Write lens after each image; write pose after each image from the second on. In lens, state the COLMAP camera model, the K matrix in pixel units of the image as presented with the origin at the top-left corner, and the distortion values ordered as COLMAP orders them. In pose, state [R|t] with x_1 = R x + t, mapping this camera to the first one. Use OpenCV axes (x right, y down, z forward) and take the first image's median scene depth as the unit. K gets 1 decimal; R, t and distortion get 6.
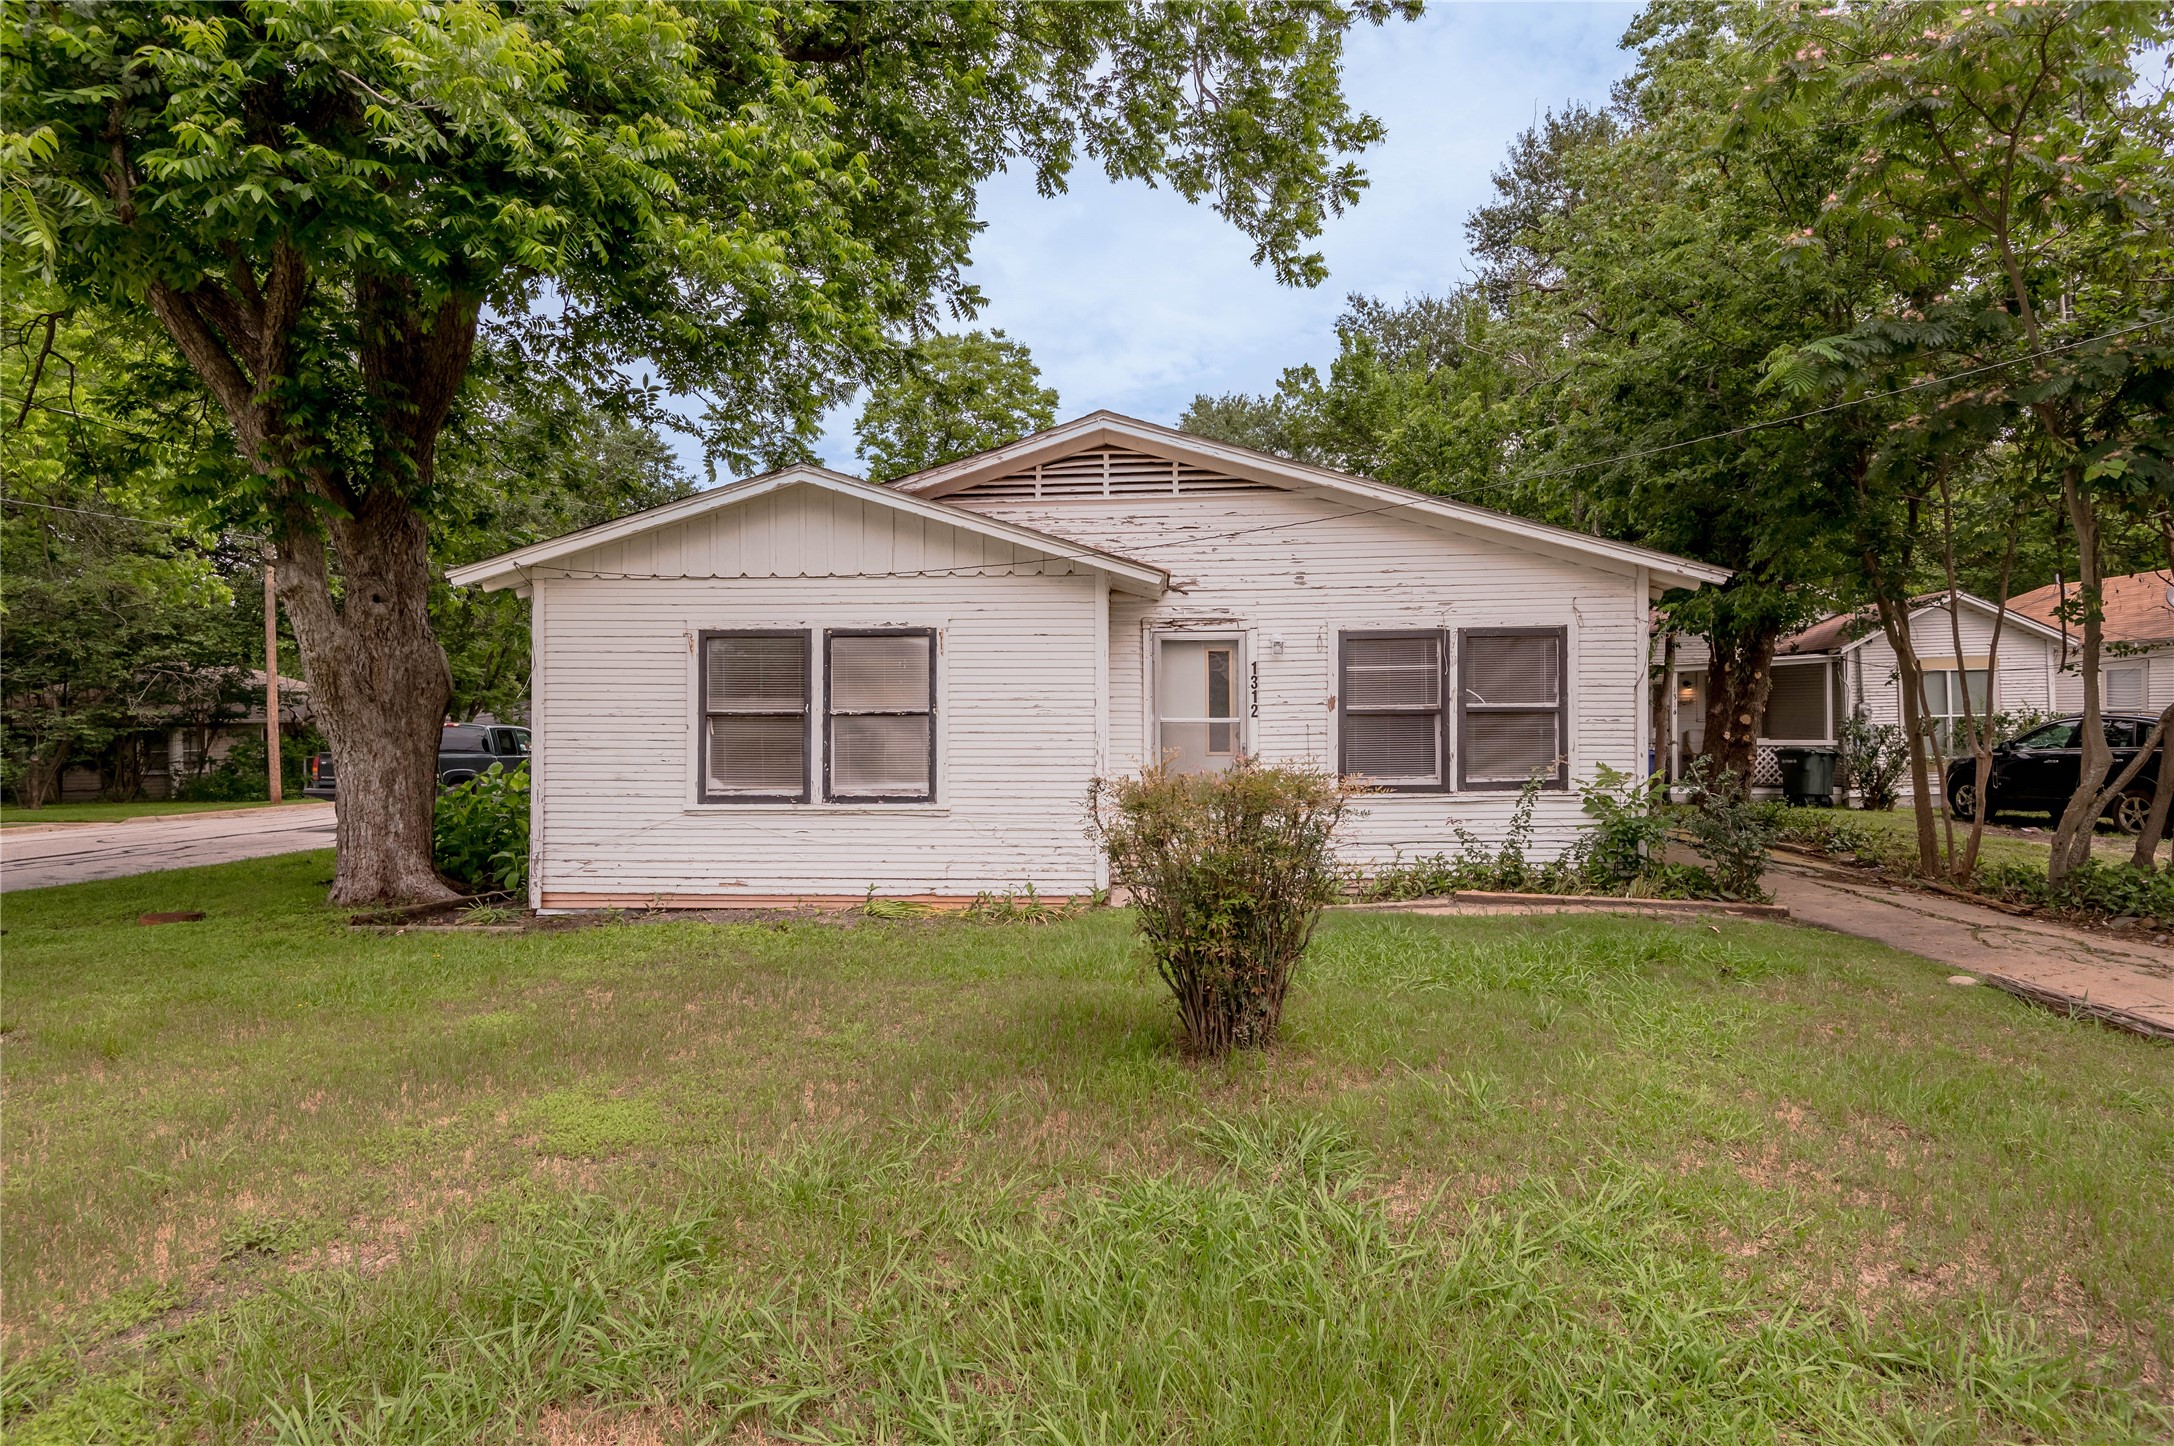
lens RADIAL K [[1102.7, 0, 1084.9], [0, 1102.7, 717.1], [0, 0, 1]] dist [0.015449, -0.000189]
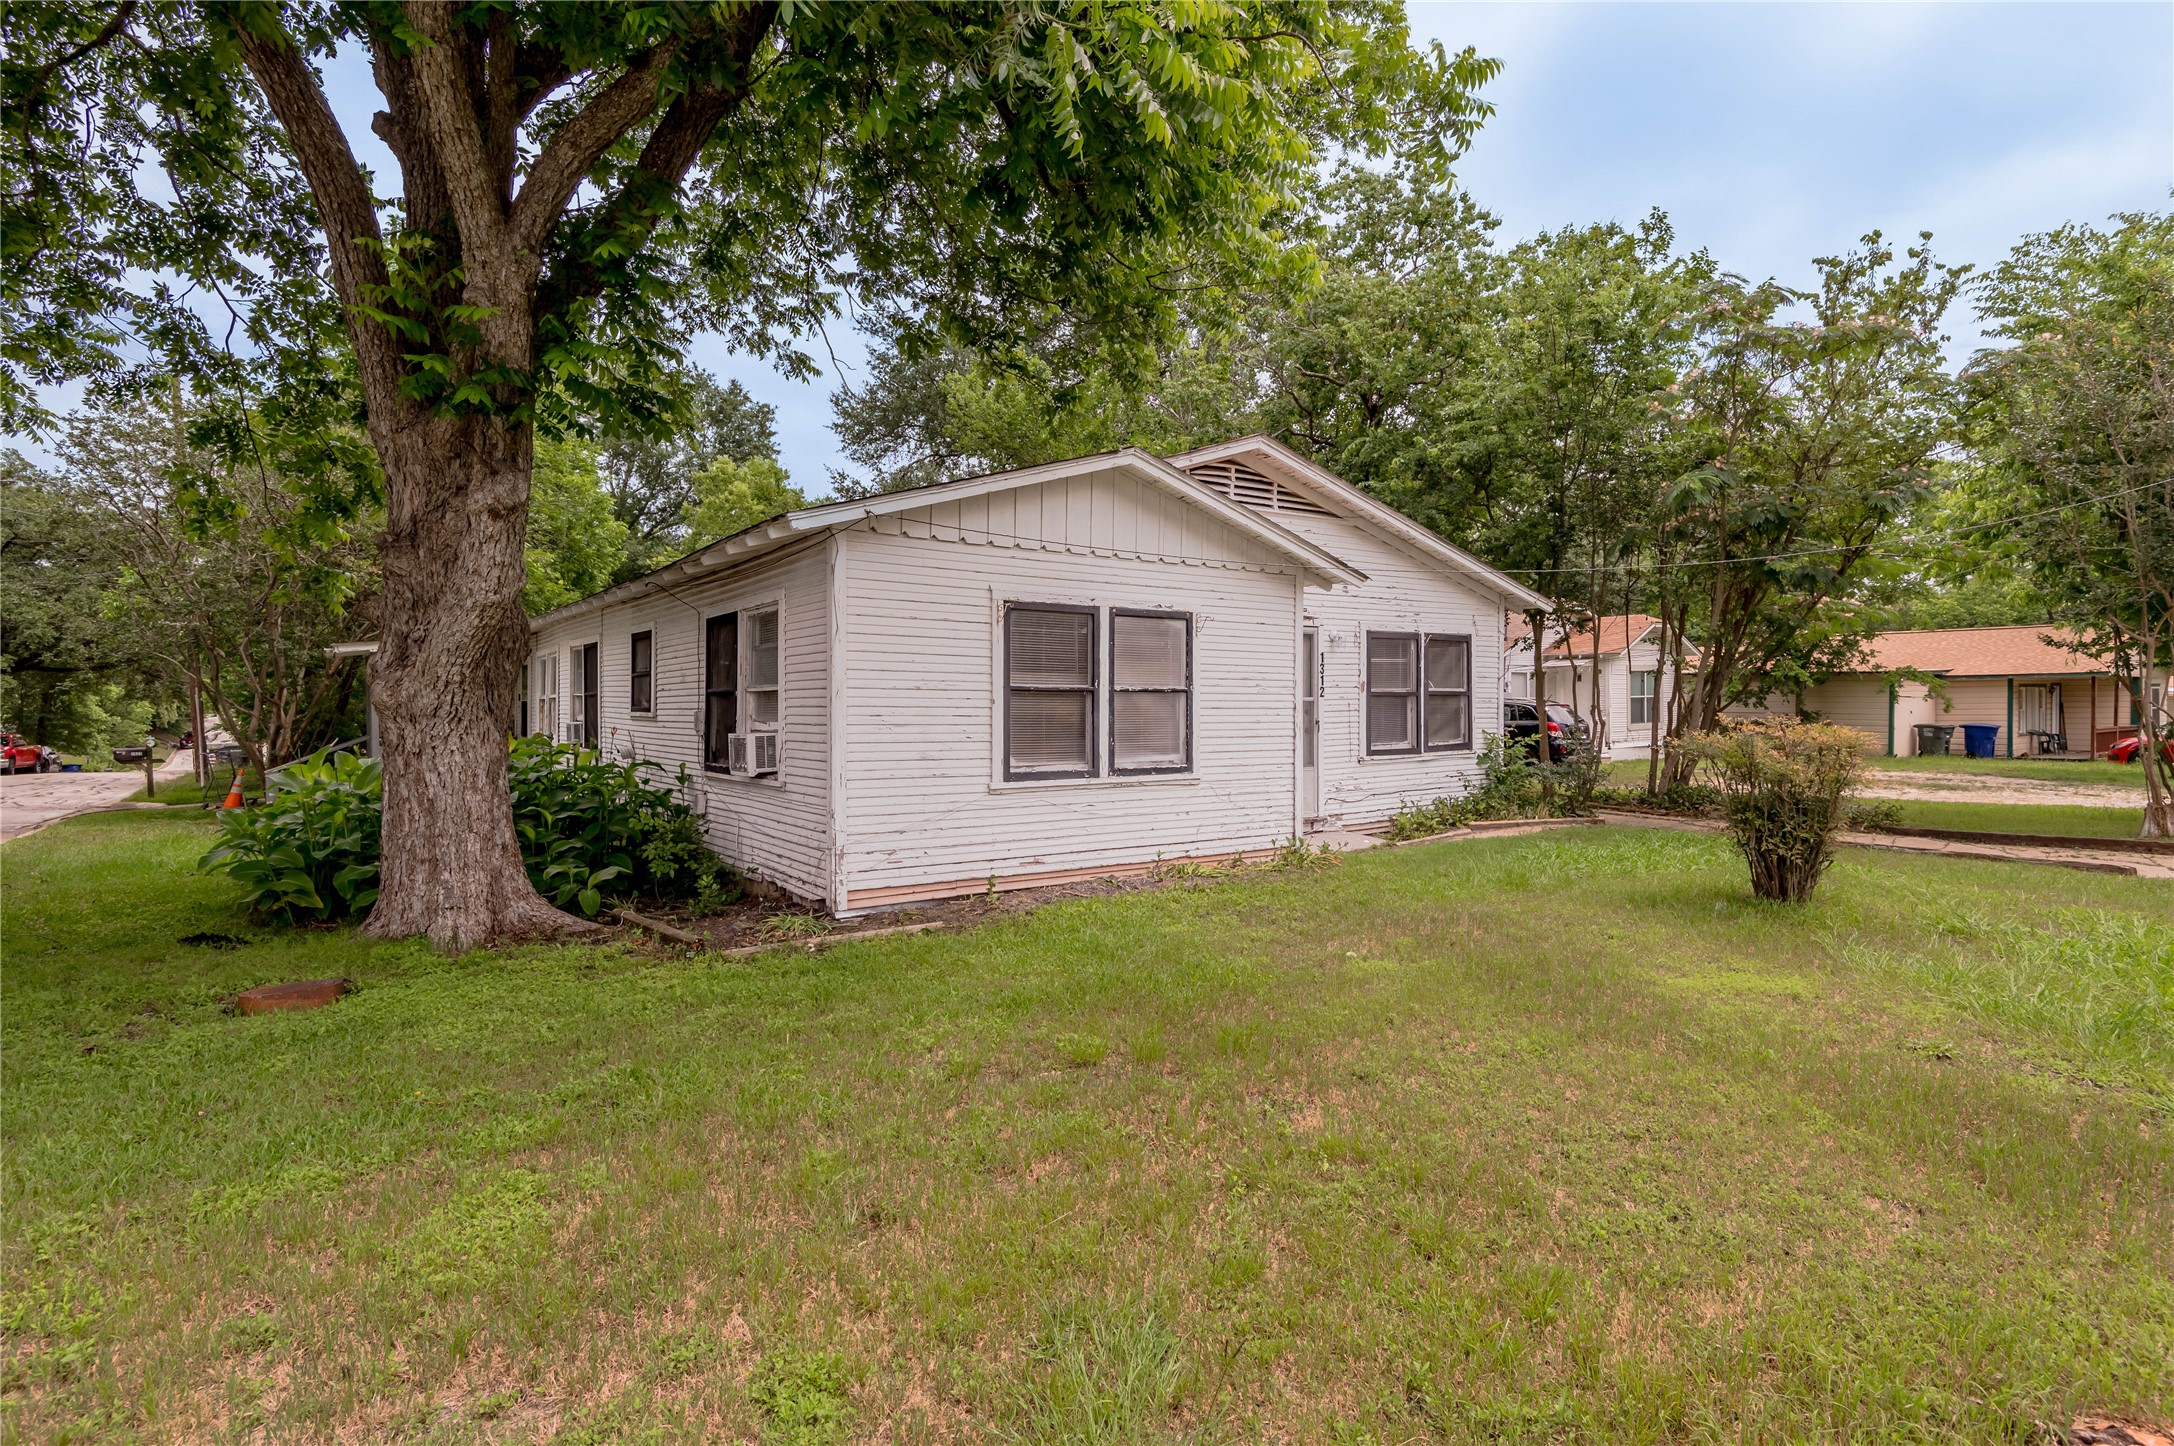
lens RADIAL K [[1082.8, 0, 1095.2], [0, 1082.8, 709.2], [0, 0, 1]] dist [0.013234, -0.002338]
pose [[0.784668, 0.000809, 0.619915, -0.869414], [-0.003522, 0.999989, 0.003154, 0.012012], [-0.619906, -0.004658, 0.784663, 0.215571]]
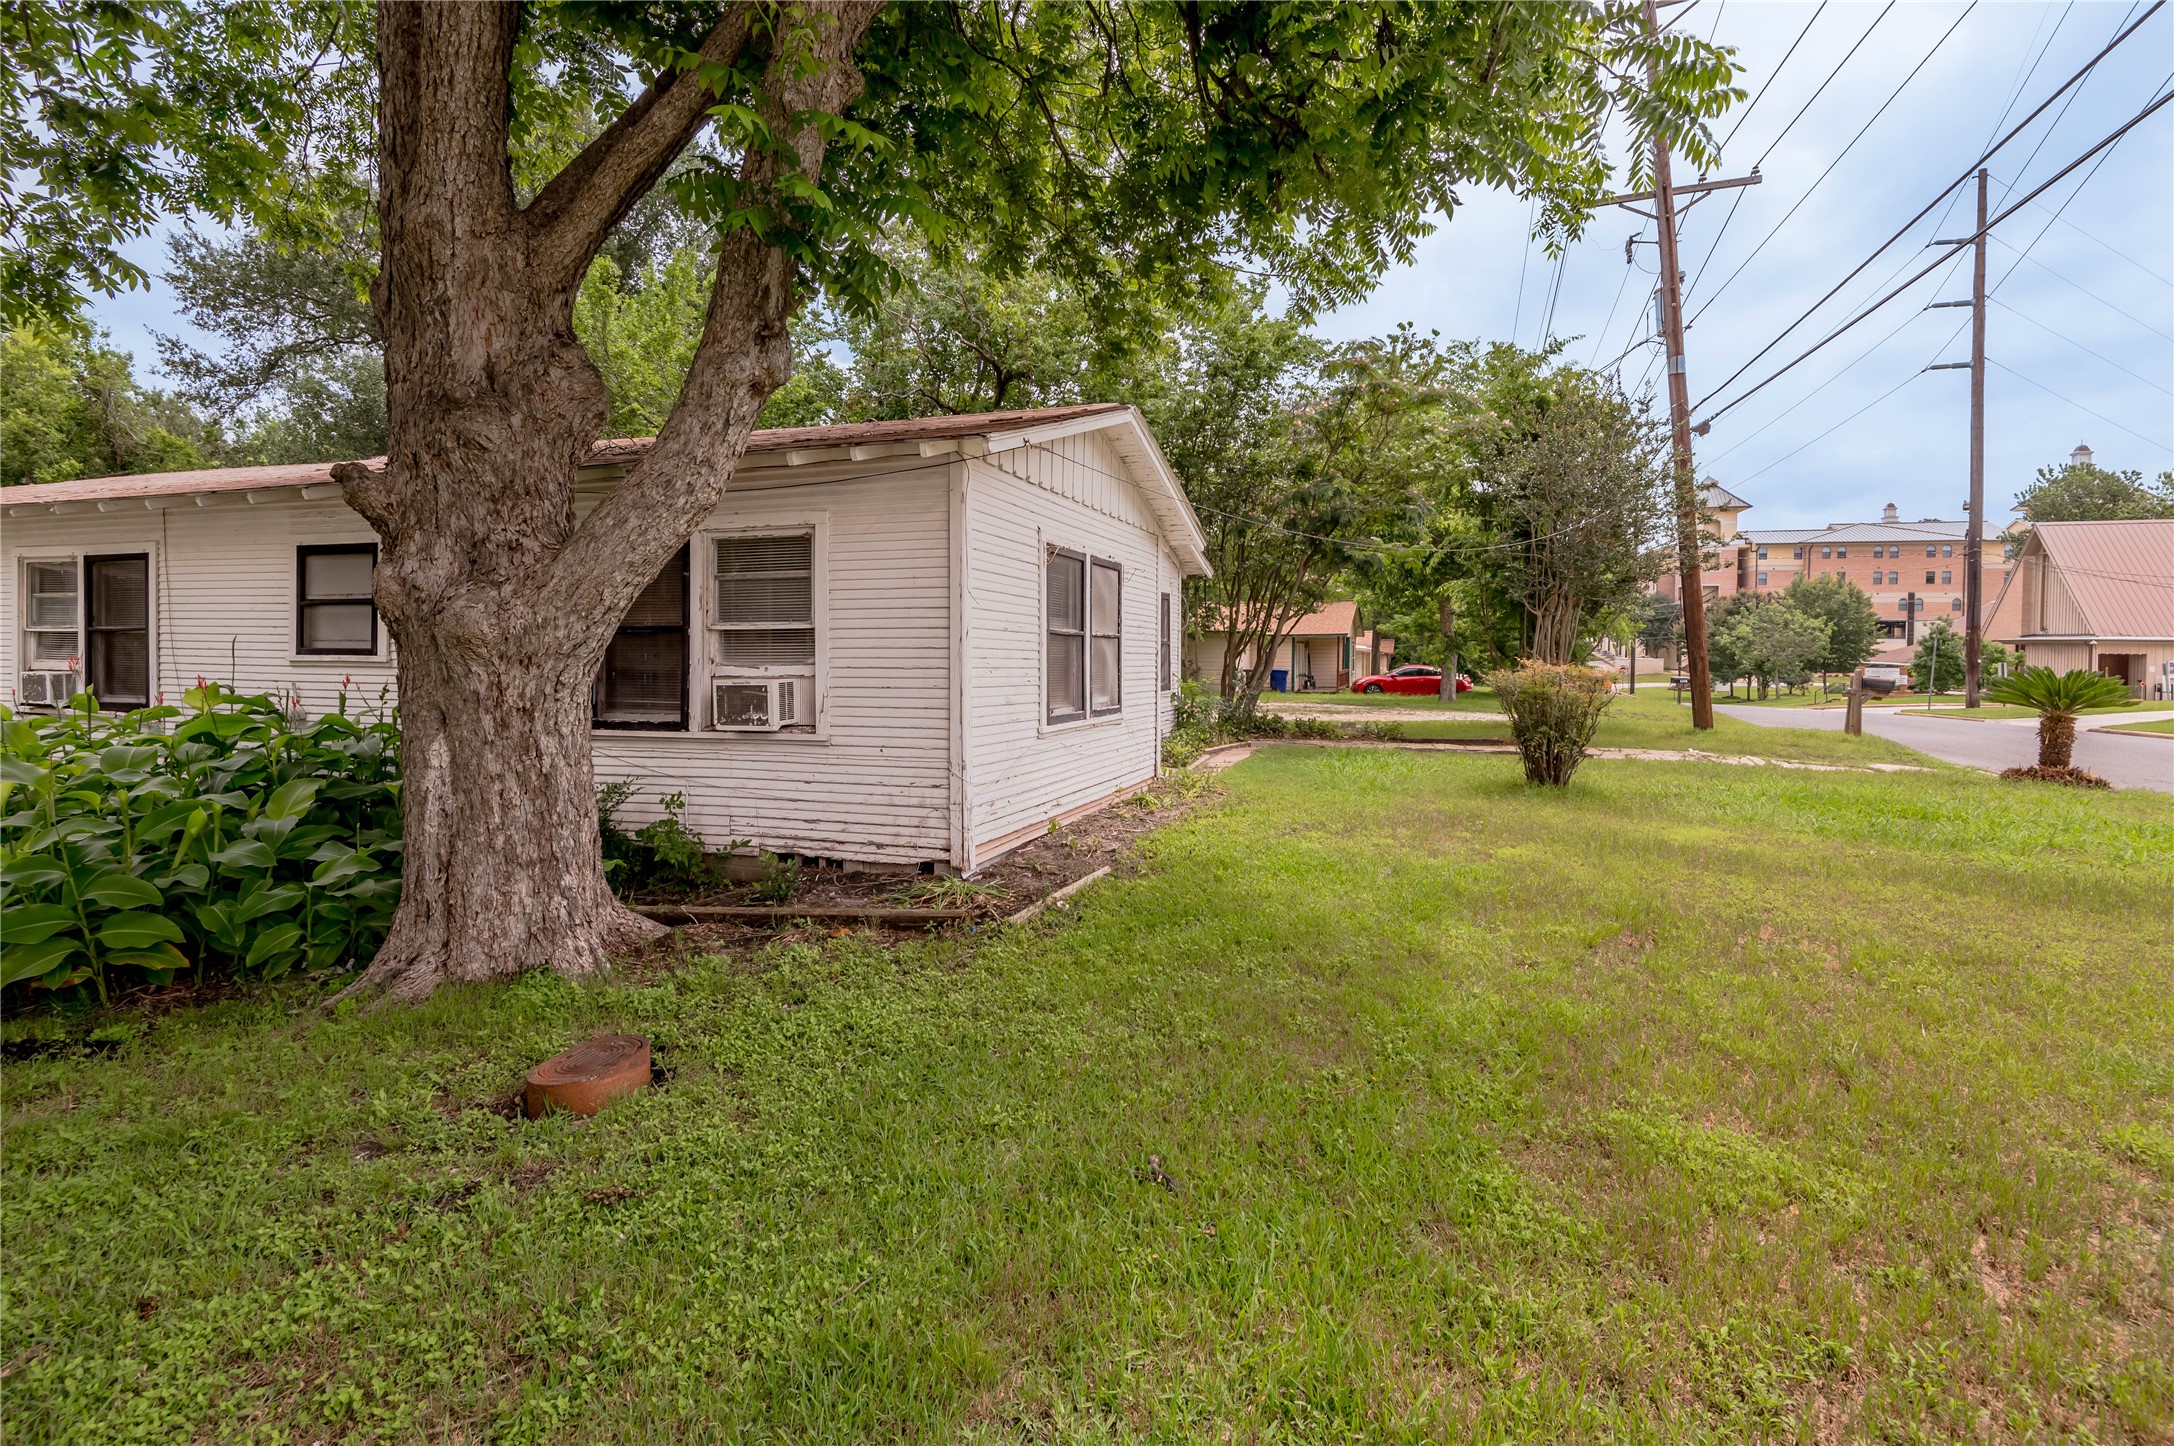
lens RADIAL K [[1013.2, 0, 1092.2], [0, 1013.2, 672.4], [0, 0, 1]] dist [0.020056, -0.006906]
pose [[0.282343, -0.011097, 0.959249, -1.176005], [-0.007361, 0.999879, 0.013734, 0.020256], [-0.959285, -0.010939, 0.282227, 0.717648]]
